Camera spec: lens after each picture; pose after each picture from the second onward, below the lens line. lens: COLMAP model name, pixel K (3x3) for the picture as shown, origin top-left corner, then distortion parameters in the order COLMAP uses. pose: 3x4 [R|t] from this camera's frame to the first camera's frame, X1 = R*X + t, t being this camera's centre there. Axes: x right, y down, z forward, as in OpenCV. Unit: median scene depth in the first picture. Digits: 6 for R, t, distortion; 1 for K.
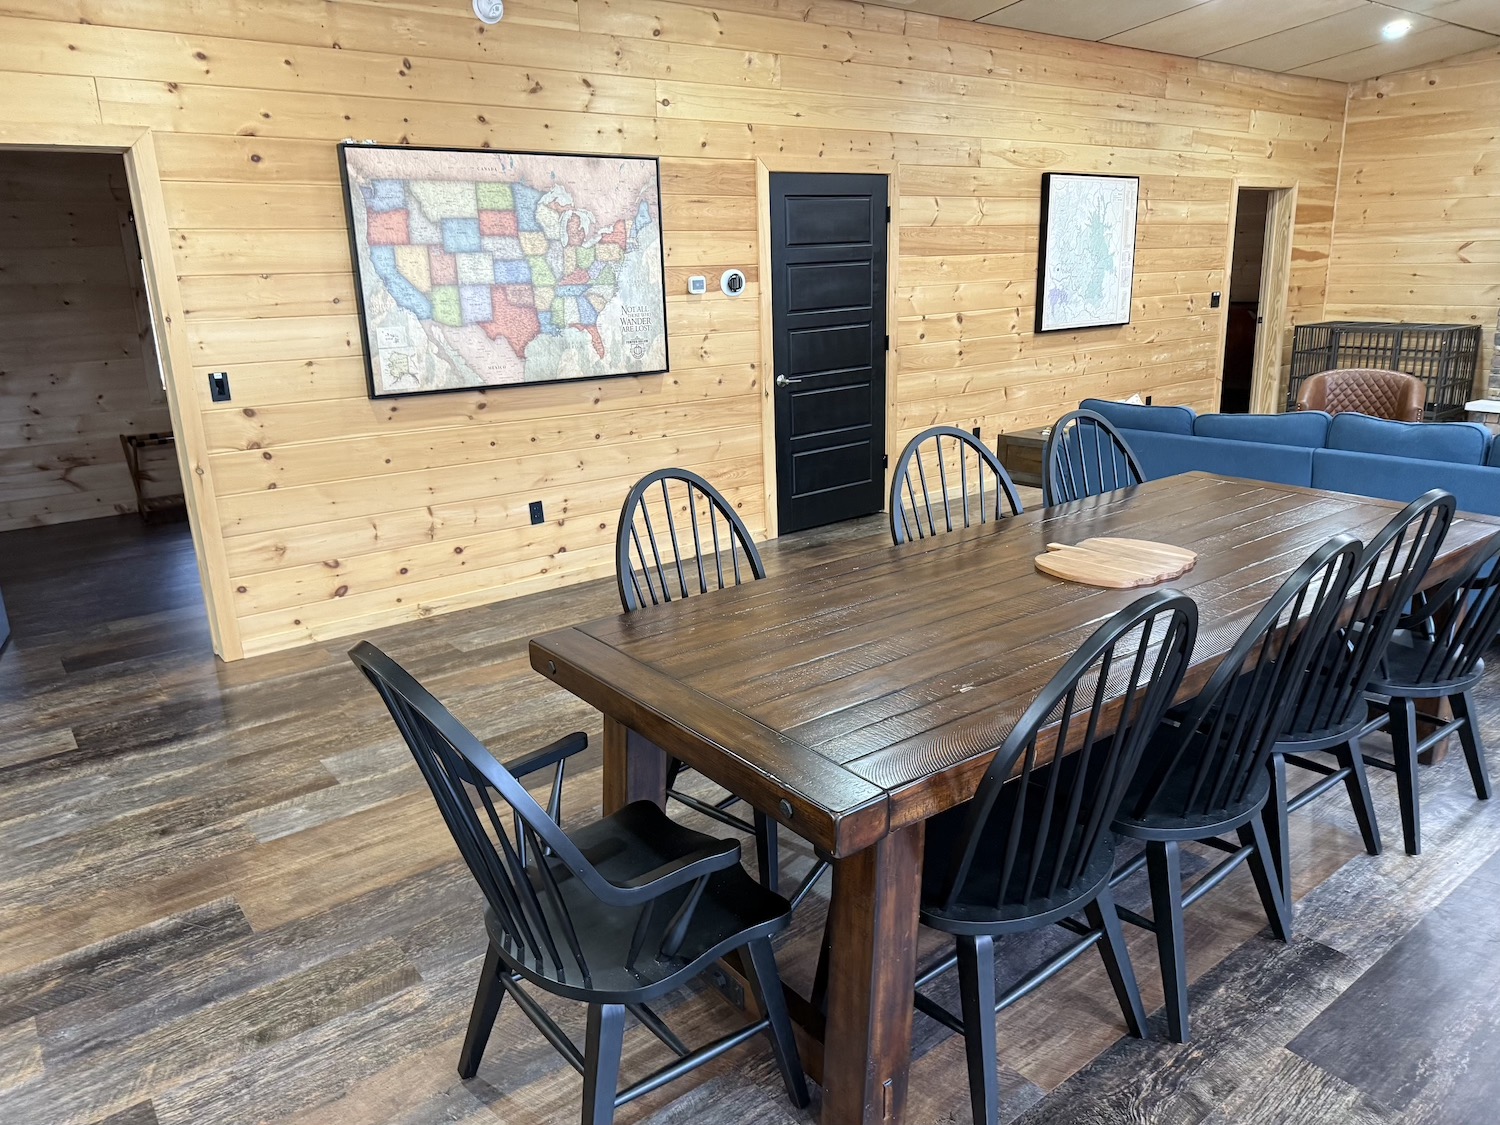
lens RADIAL K [[1018.7, 0, 750.9], [0, 1018.7, 526.3], [0, 0, 1]] dist [0.056070, -0.071601]
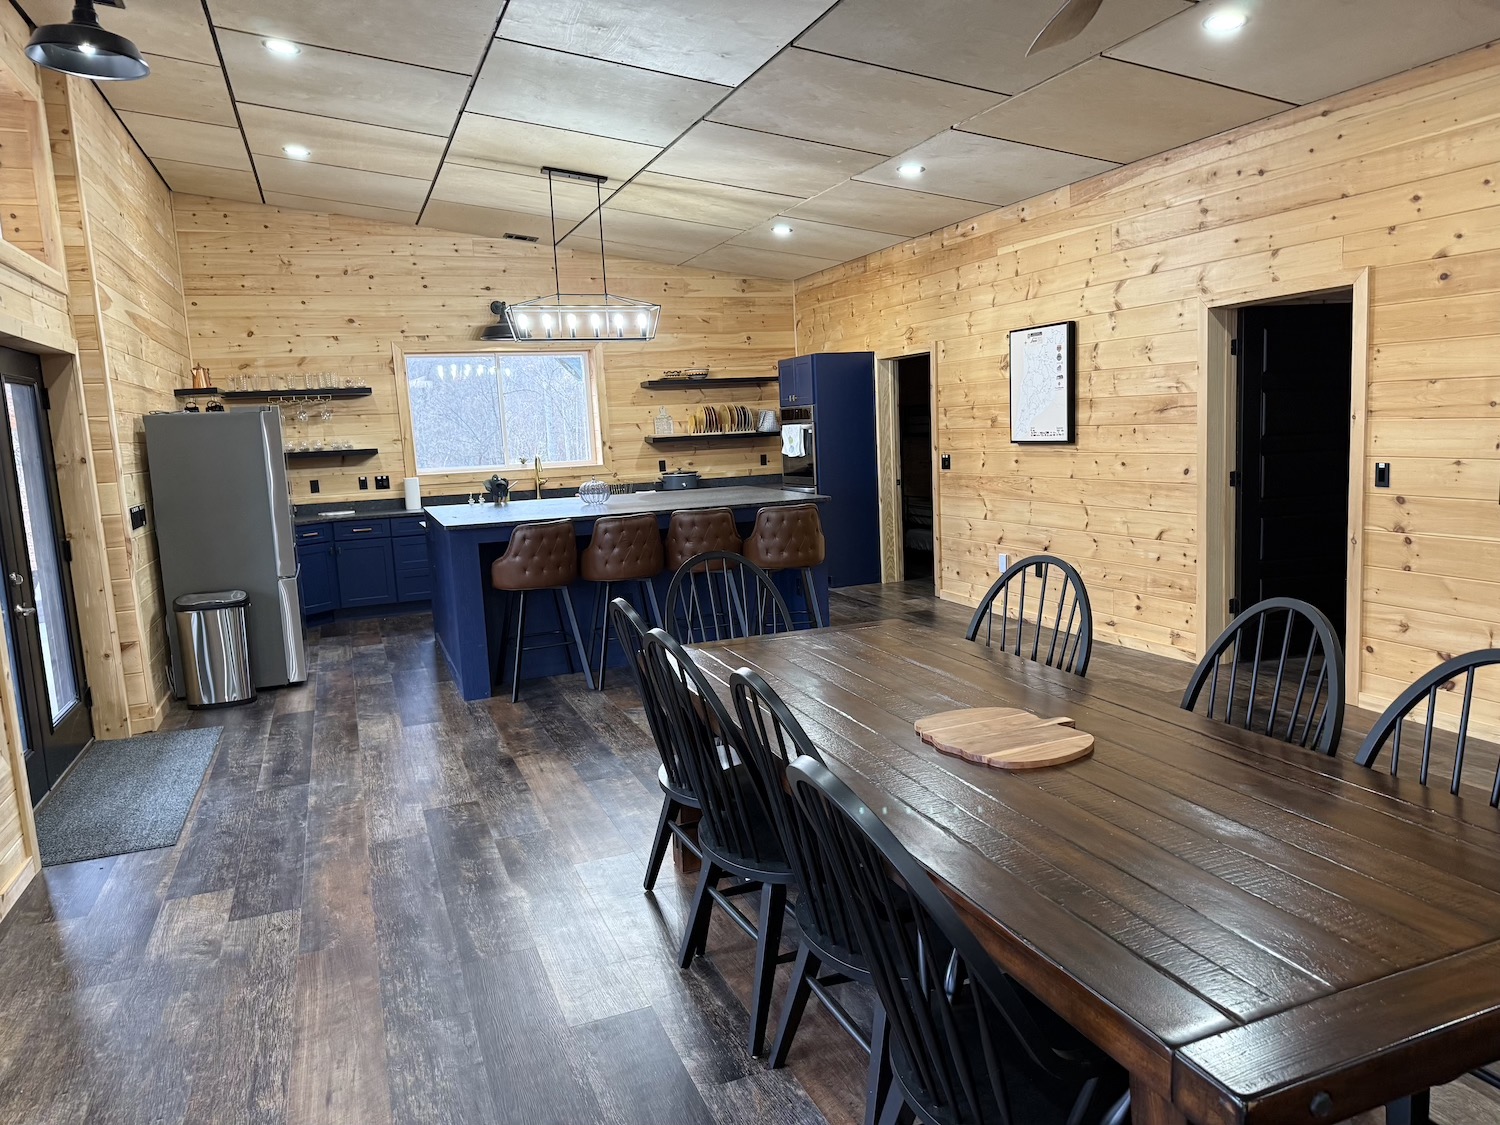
lens RADIAL K [[1039.1, 0, 758.7], [0, 1039.1, 583.2], [0, 0, 1]] dist [0.005958, -0.023861]
pose [[-0.257816, 0.190820, -0.947164, 0.616515], [-0.176183, 0.954583, 0.240271, -0.132876], [0.949995, 0.228819, -0.212488, 0.450068]]
